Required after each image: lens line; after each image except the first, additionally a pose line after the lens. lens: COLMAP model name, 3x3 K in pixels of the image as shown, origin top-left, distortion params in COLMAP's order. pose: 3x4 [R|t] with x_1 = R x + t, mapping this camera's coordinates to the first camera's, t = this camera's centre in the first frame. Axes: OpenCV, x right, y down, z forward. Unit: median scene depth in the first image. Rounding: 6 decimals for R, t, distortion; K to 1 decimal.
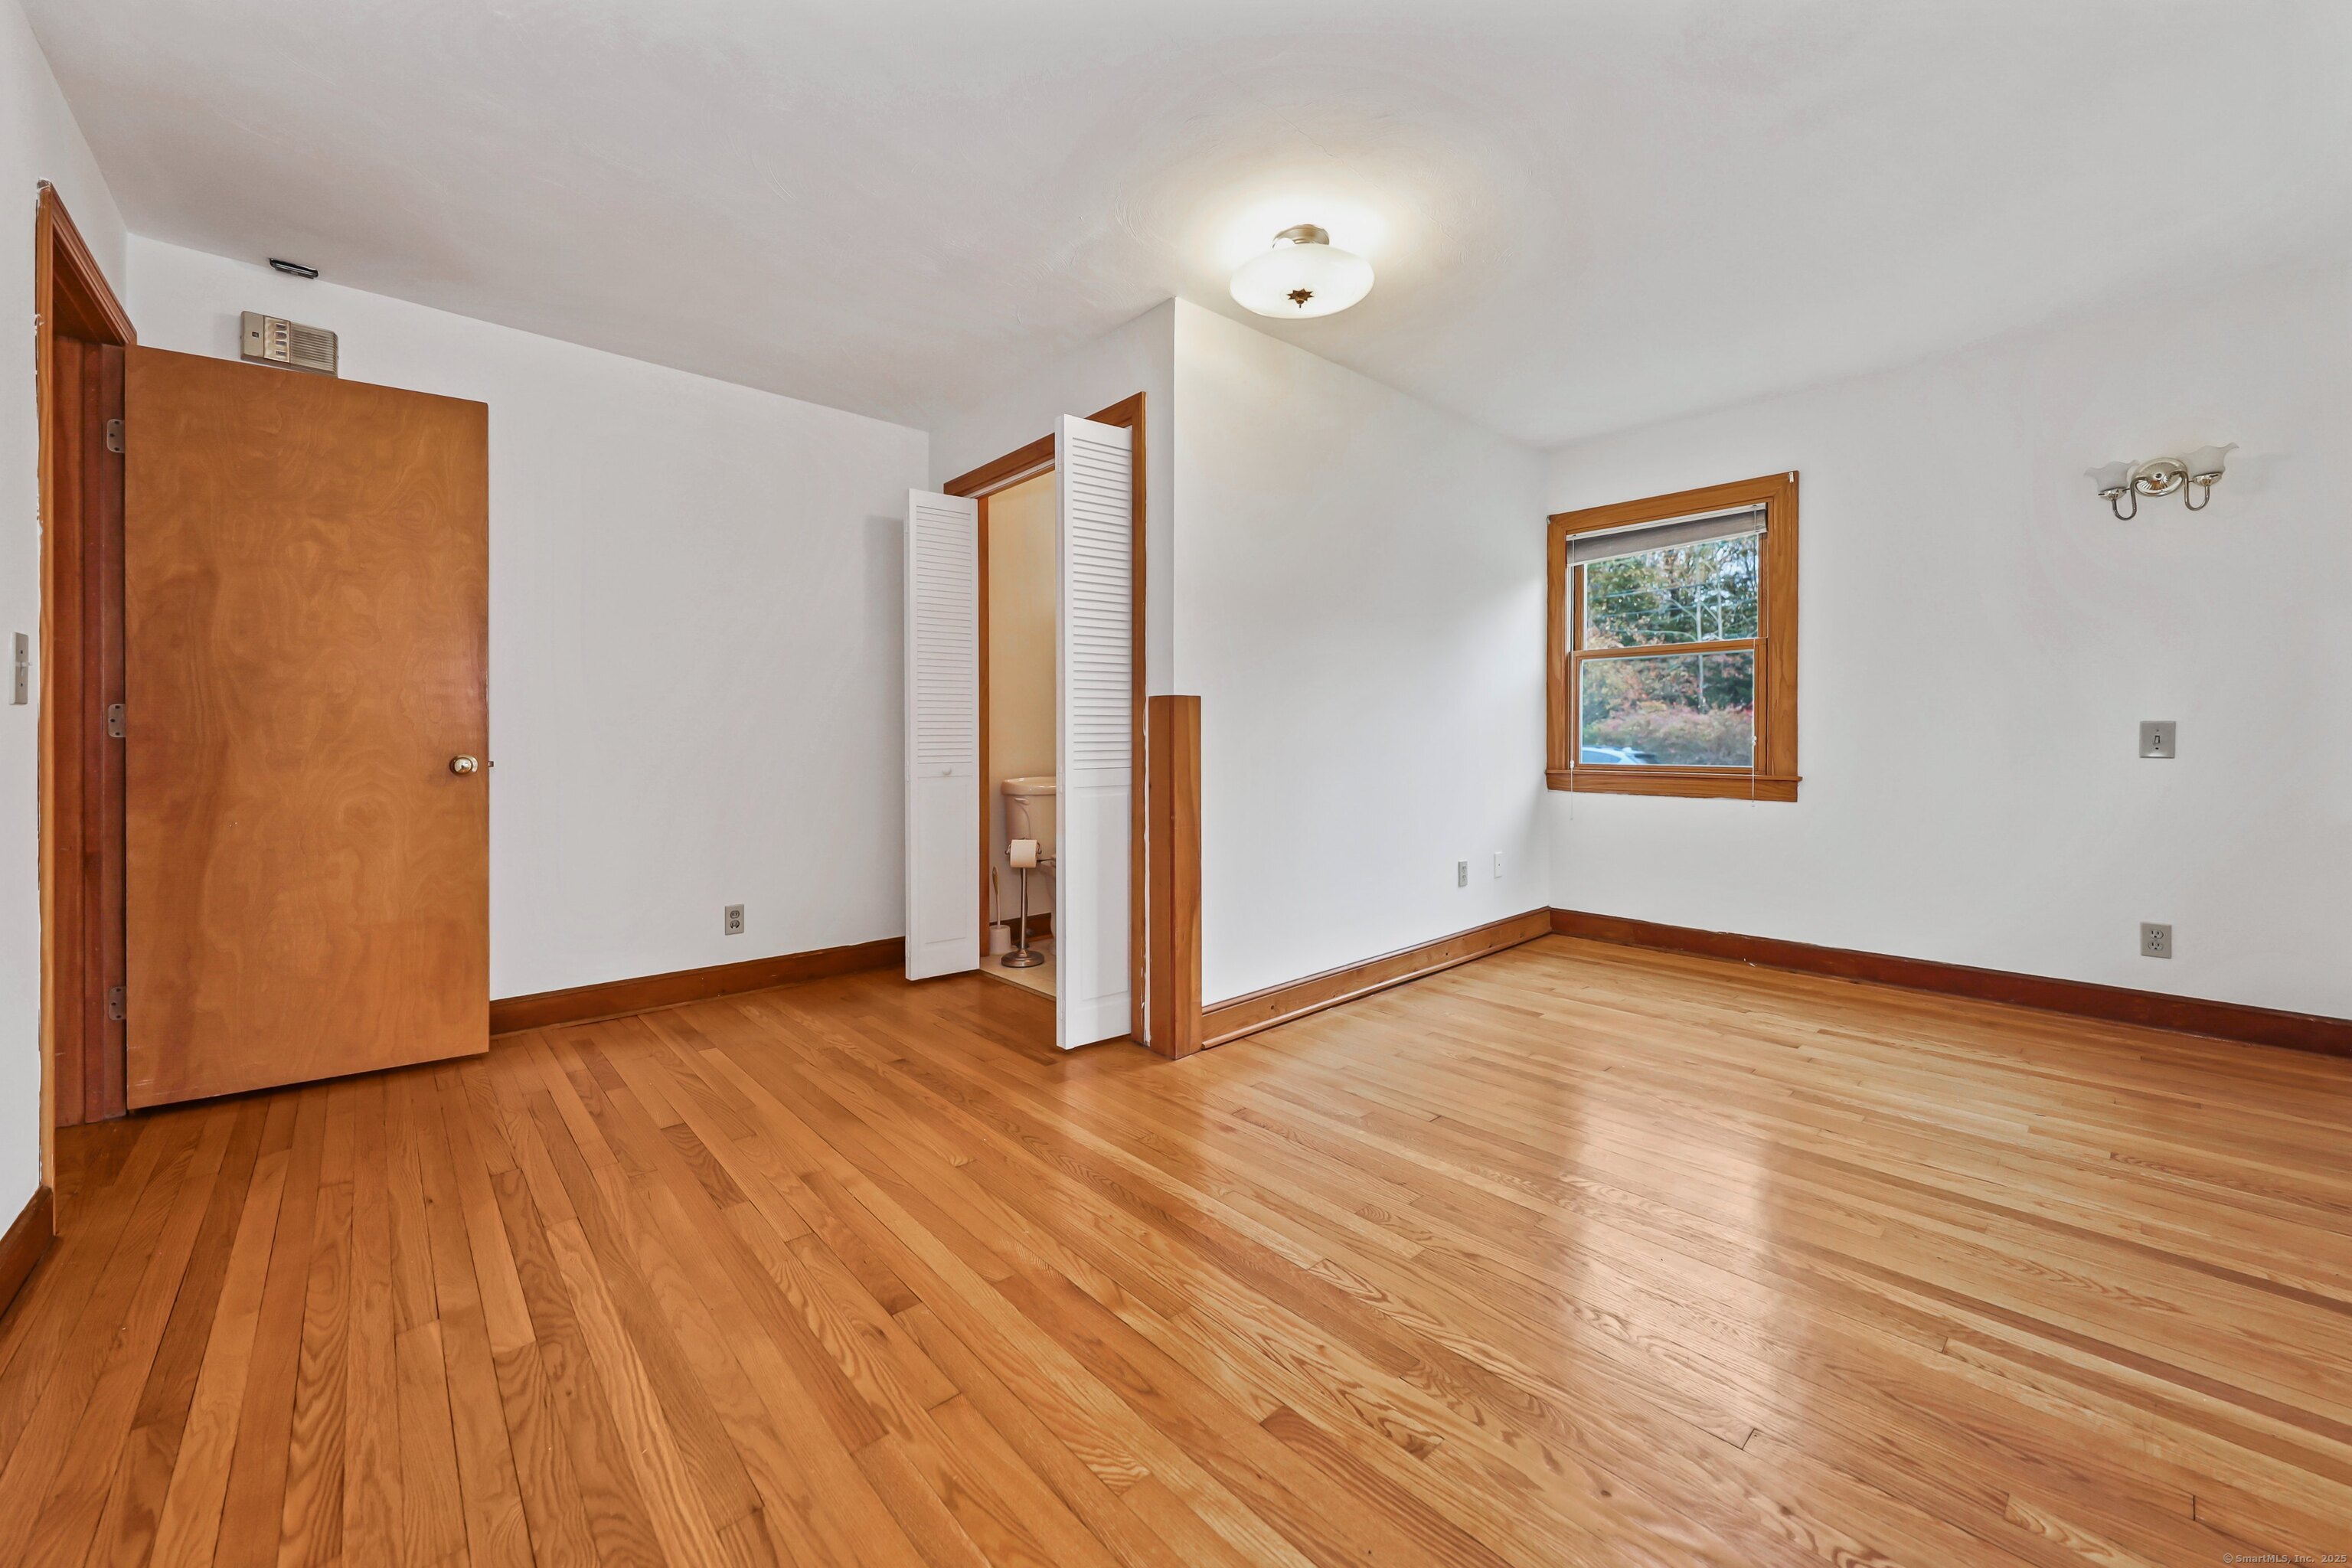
lens RADIAL K [[885.6, 0, 1178.0], [0, 885.6, 737.3], [0, 0, 1]] dist [0.001550, -0.000205]
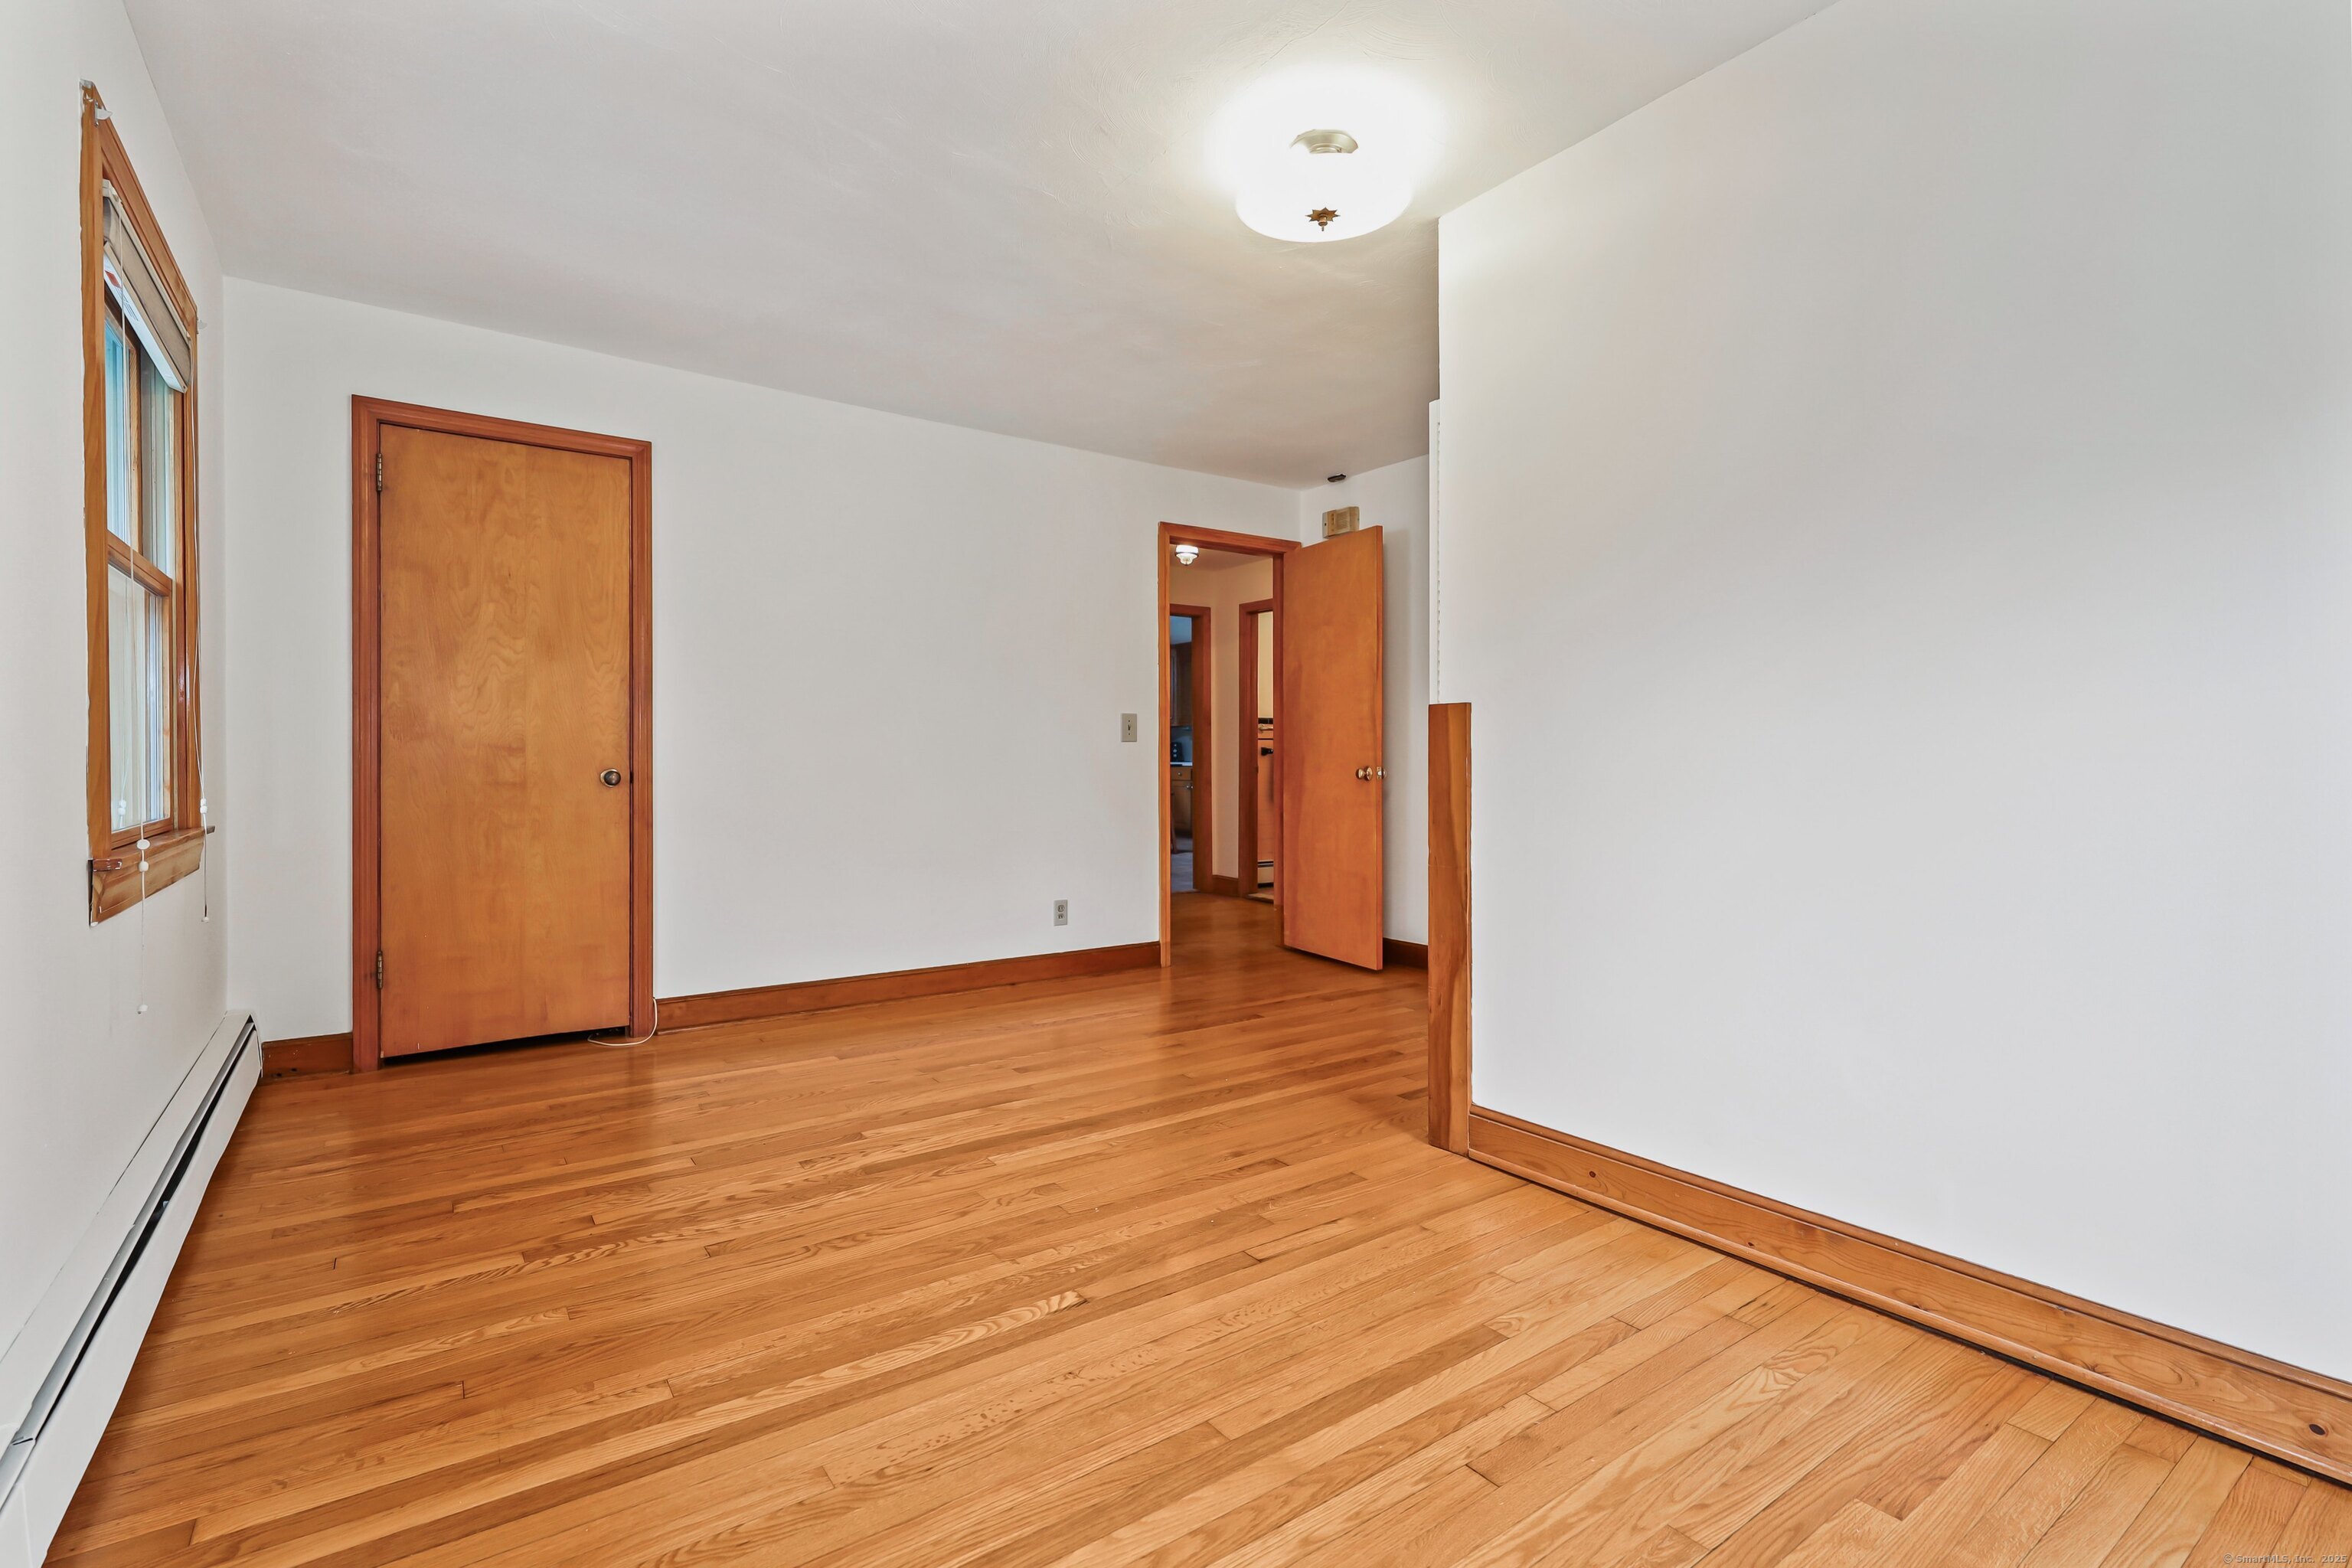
lens RADIAL K [[1090.4, 0, 1175.2], [0, 1090.4, 762.6], [0, 0, 1]] dist [0.016340, -0.012789]
pose [[-0.119884, 0.006859, -0.992764, 1.382828], [0.001295, 0.999976, 0.006753, 0.001107], [0.992787, -0.000476, -0.119890, 1.182581]]
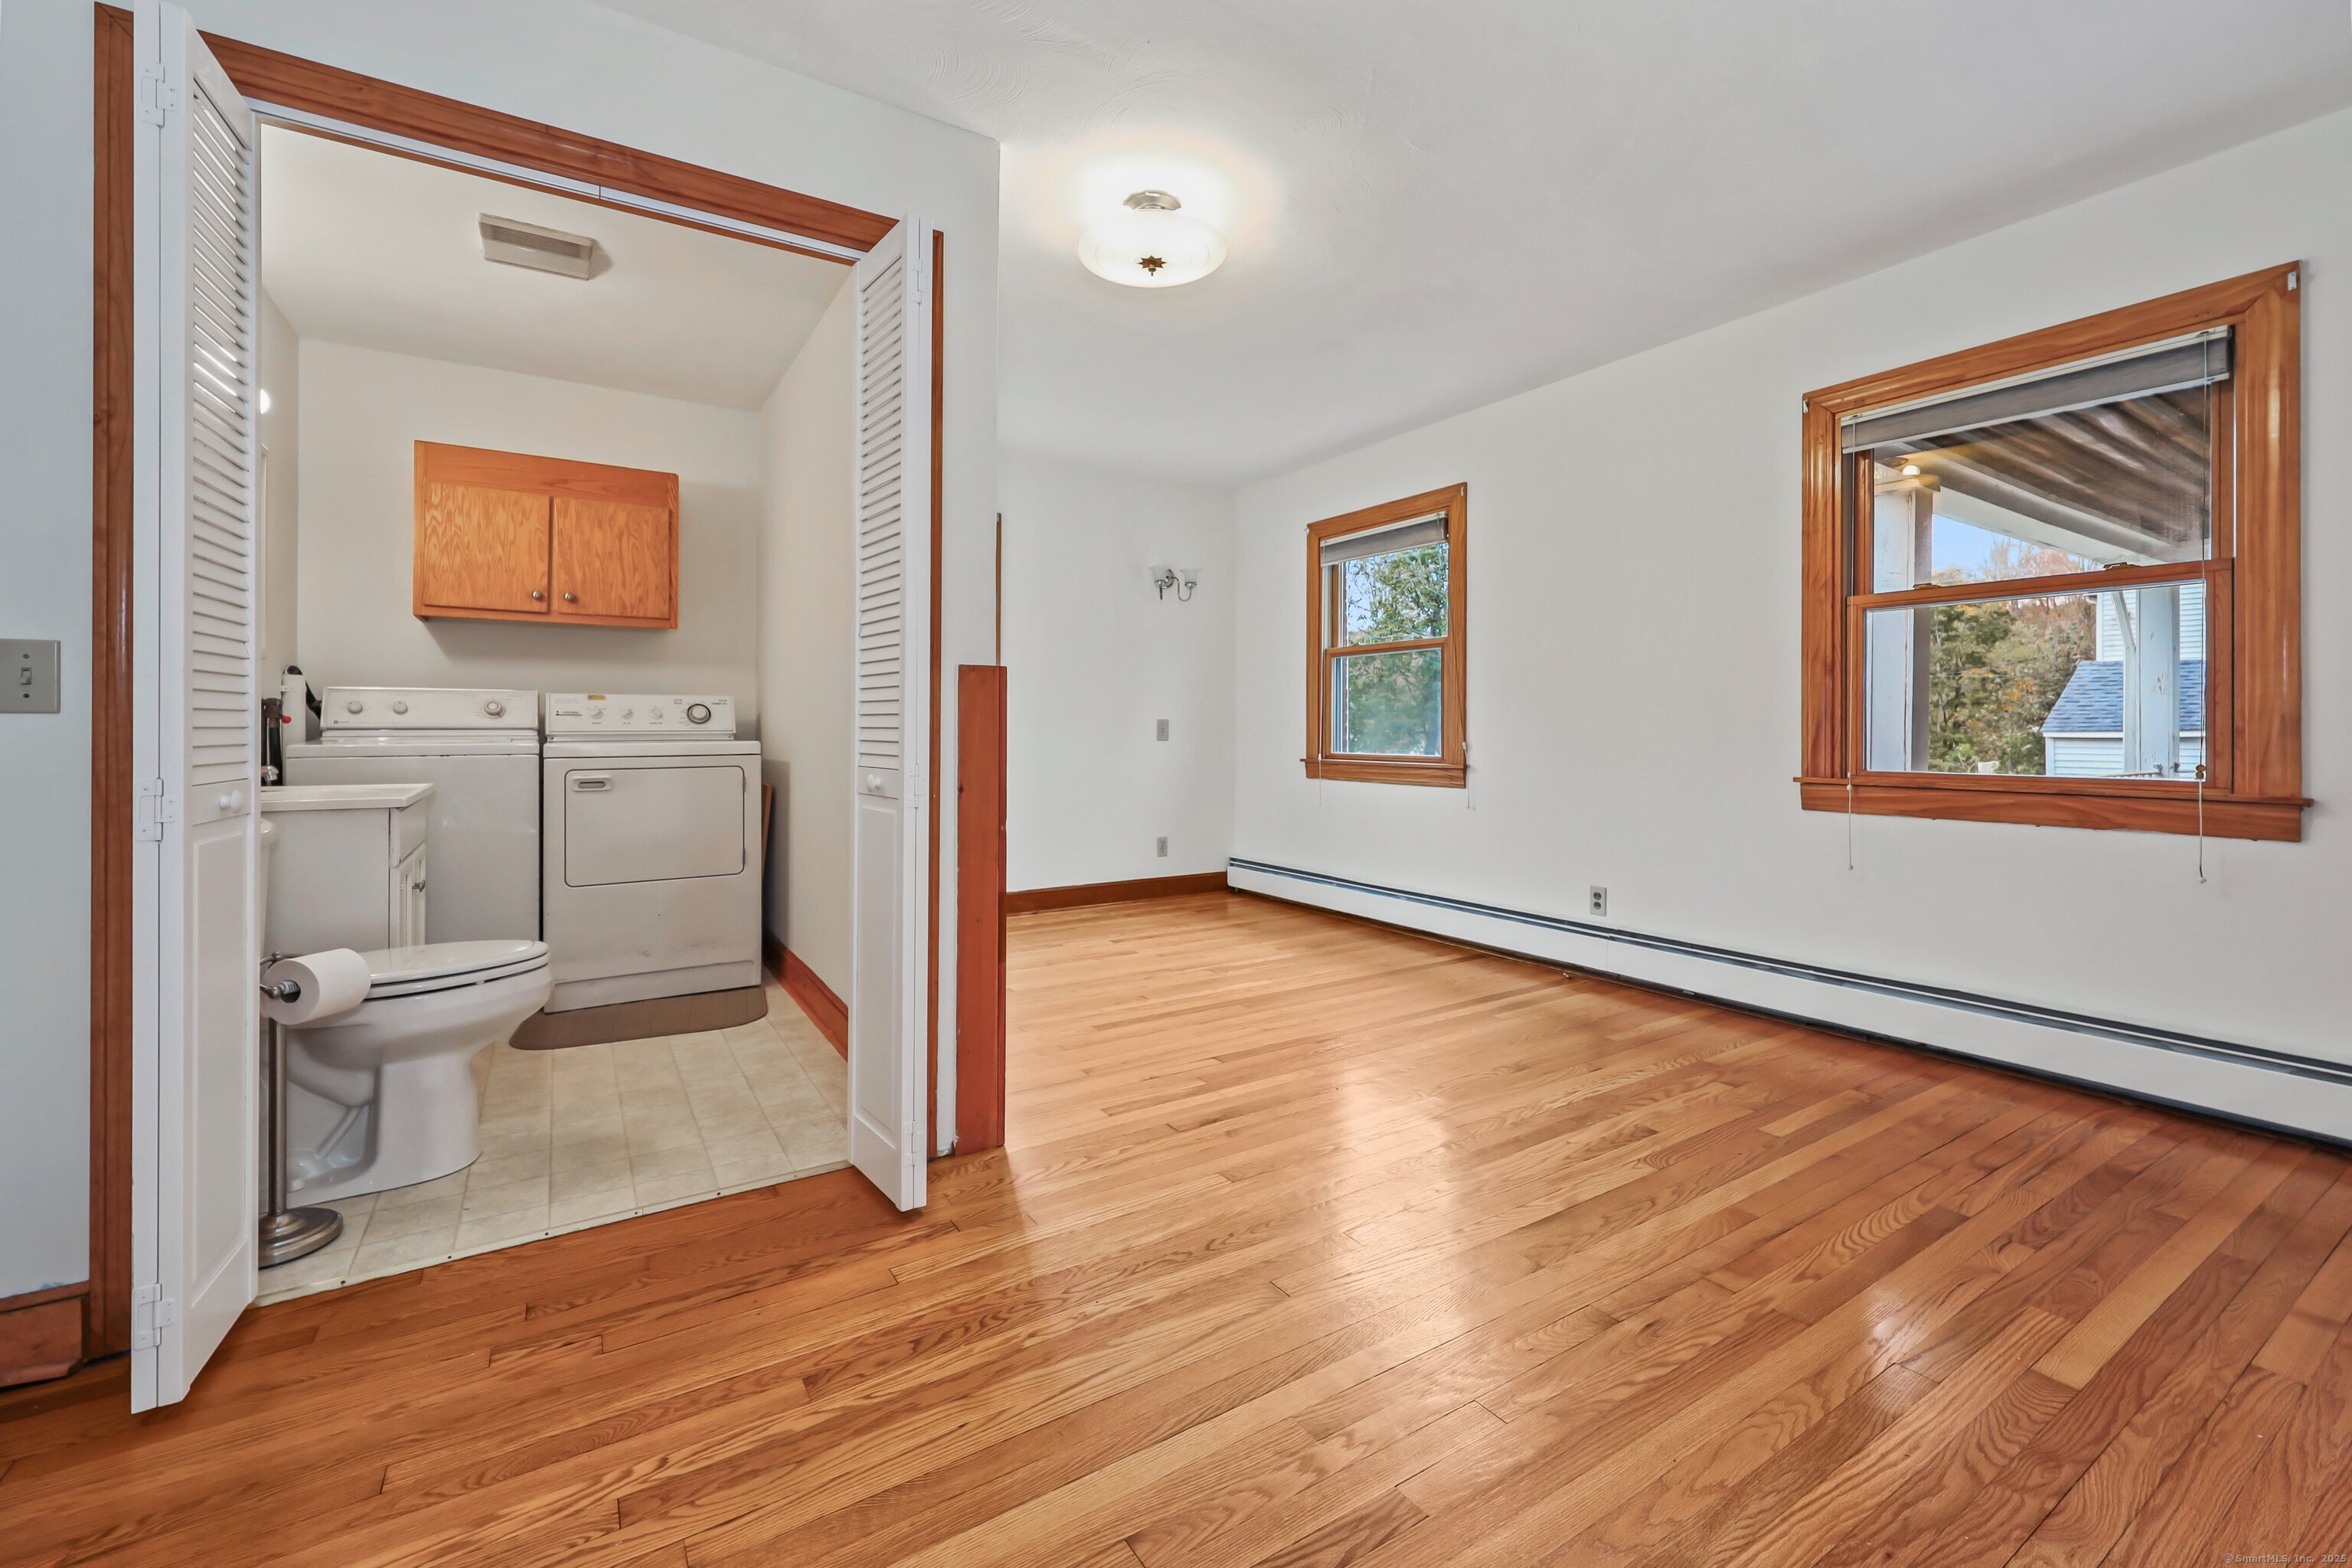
lens RADIAL K [[966.1, 0, 1170.0], [0, 966.1, 733.1], [0, 0, 1]] dist [0.002472, 0.000222]
pose [[0.180221, 0.000793, 0.983626, -1.057080], [-0.005324, 0.999986, 0.000169, 0.014800], [-0.983612, -0.005267, 0.180223, 0.949961]]
